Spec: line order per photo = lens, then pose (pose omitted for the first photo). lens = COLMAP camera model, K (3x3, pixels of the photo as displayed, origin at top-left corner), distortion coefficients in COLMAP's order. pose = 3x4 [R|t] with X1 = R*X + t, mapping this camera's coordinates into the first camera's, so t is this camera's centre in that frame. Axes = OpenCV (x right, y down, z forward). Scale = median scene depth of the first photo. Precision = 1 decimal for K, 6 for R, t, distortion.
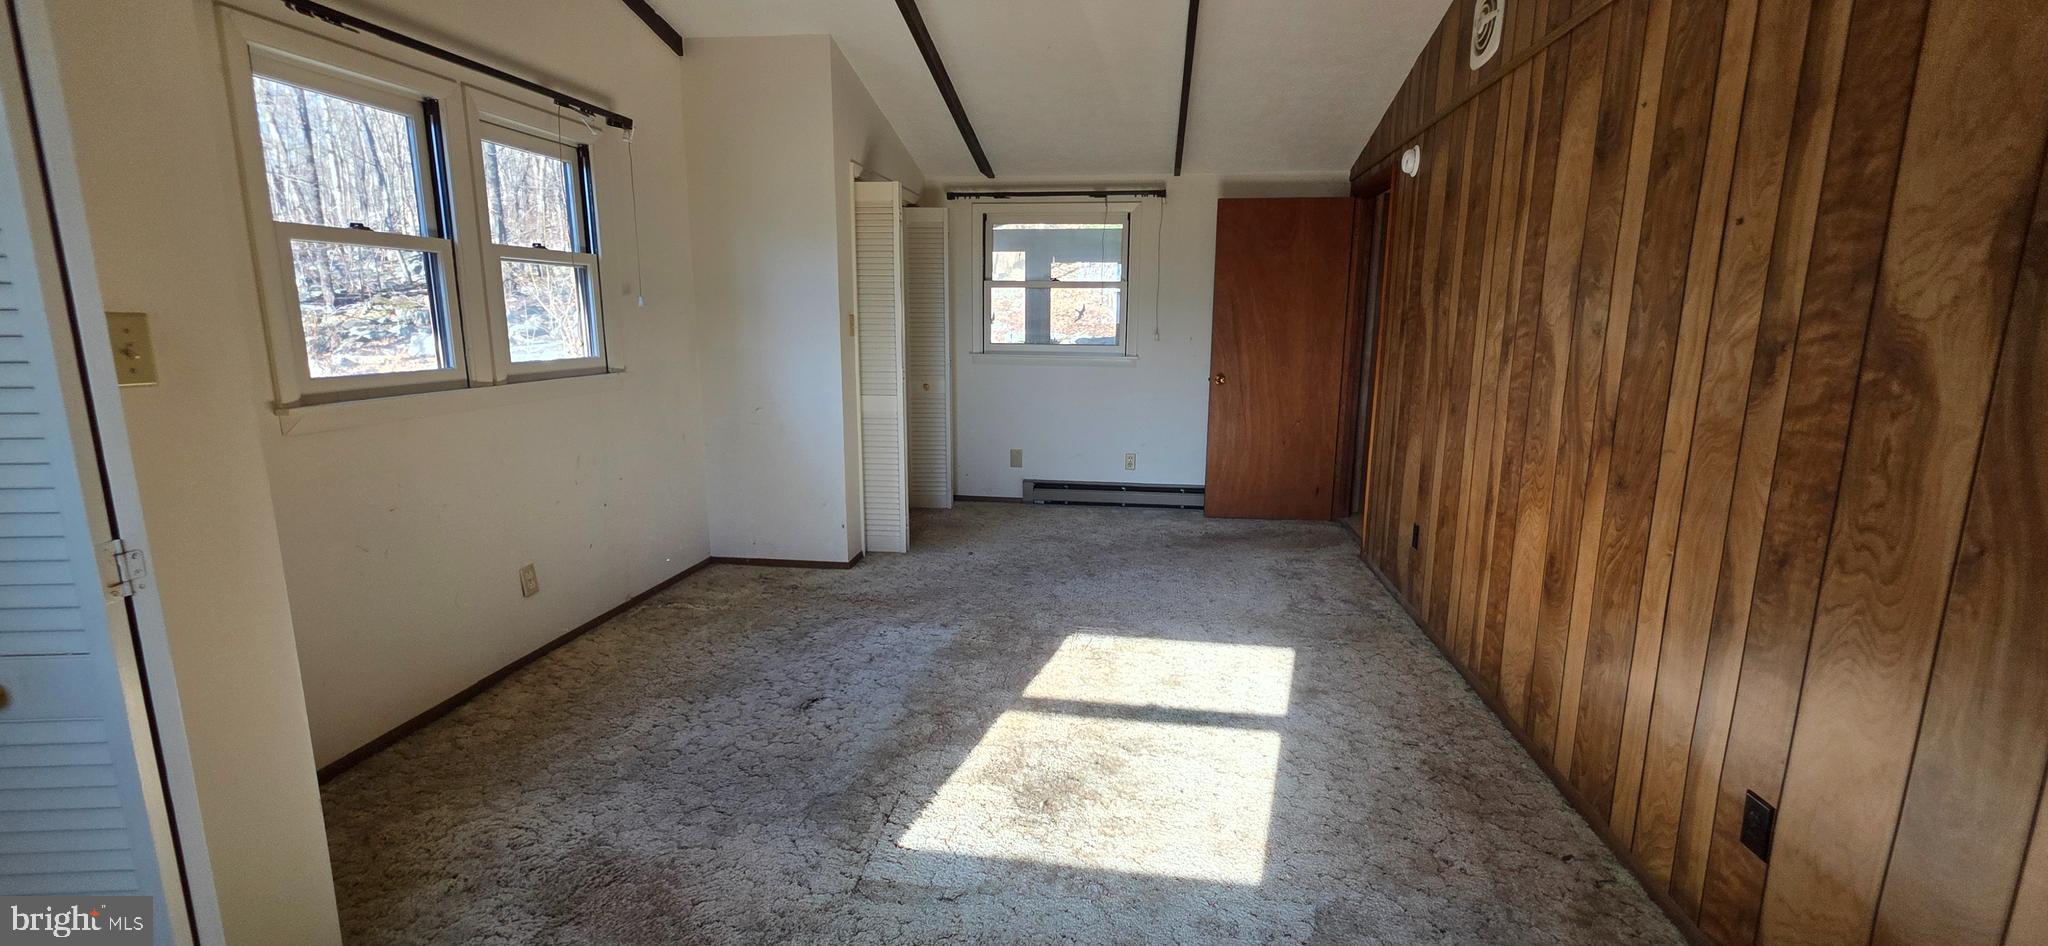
lens RADIAL K [[819.2, 0, 1027.5], [0, 819.2, 460.4], [0, 0, 1]] dist [-0.001464, -0.000423]
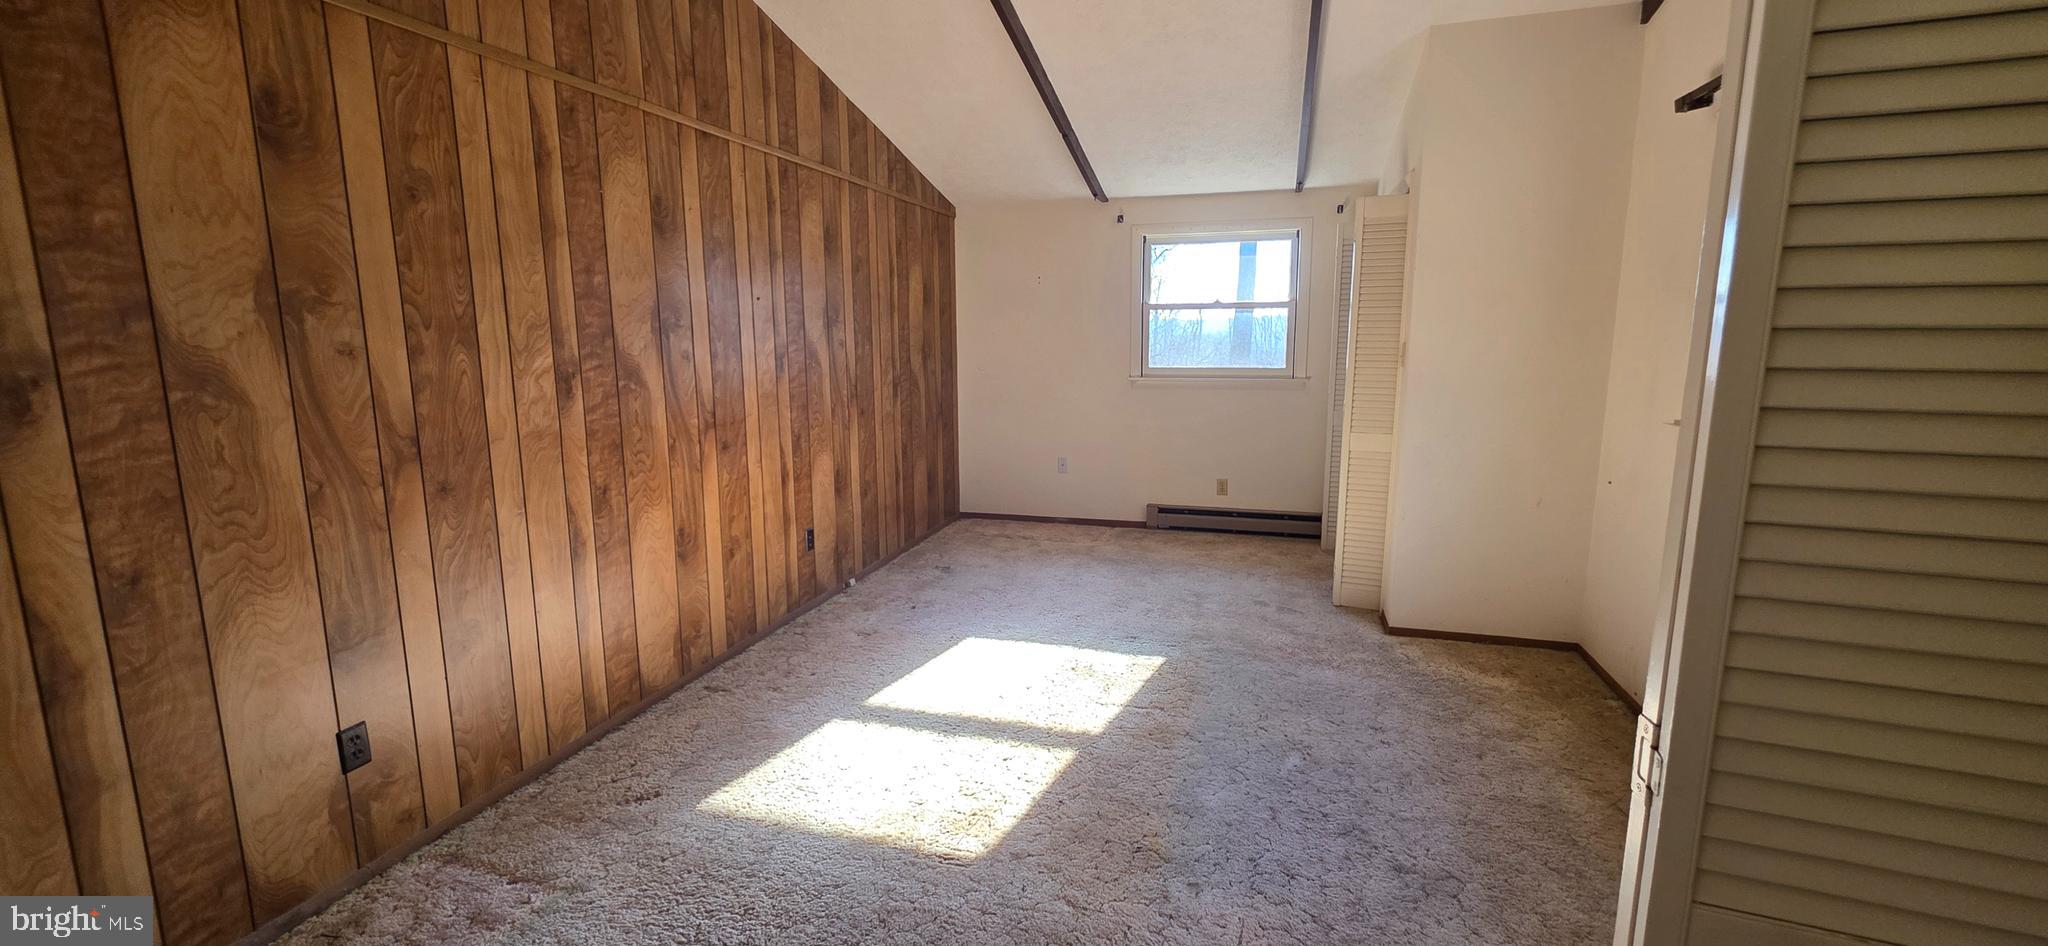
lens RADIAL K [[819.2, 0, 1027.5], [0, 819.2, 460.4], [0, 0, 1]] dist [-0.001464, -0.000423]
pose [[-0.990385, -0.024325, 0.136183, -0.081497], [0.022372, 0.943300, 0.331187, -0.400929], [-0.136518, 0.331049, -0.933686, 2.077407]]
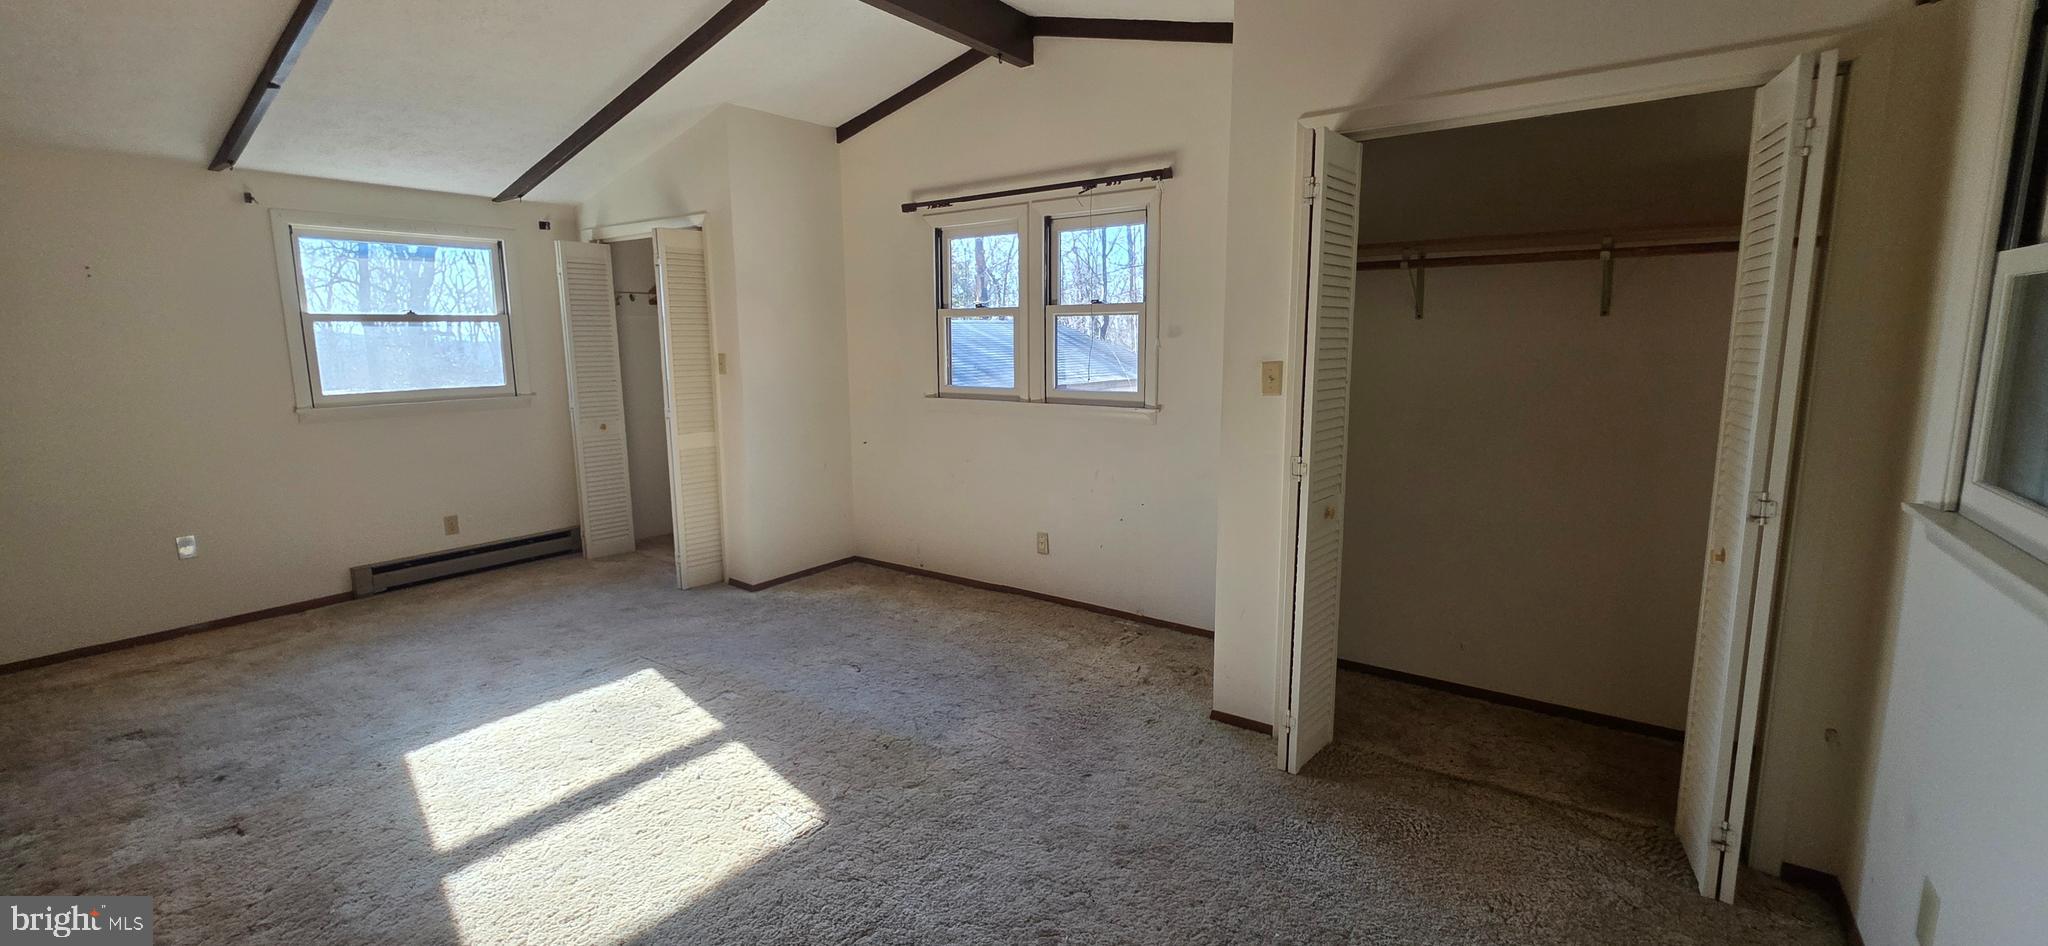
lens RADIAL K [[819.2, 0, 1027.5], [0, 819.2, 460.4], [0, 0, 1]] dist [-0.001464, -0.000423]
pose [[-0.460029, 0.130079, -0.878324, 0.773130], [-0.153036, 0.962791, 0.222742, -0.374317], [0.874616, 0.236883, -0.423004, 1.932141]]
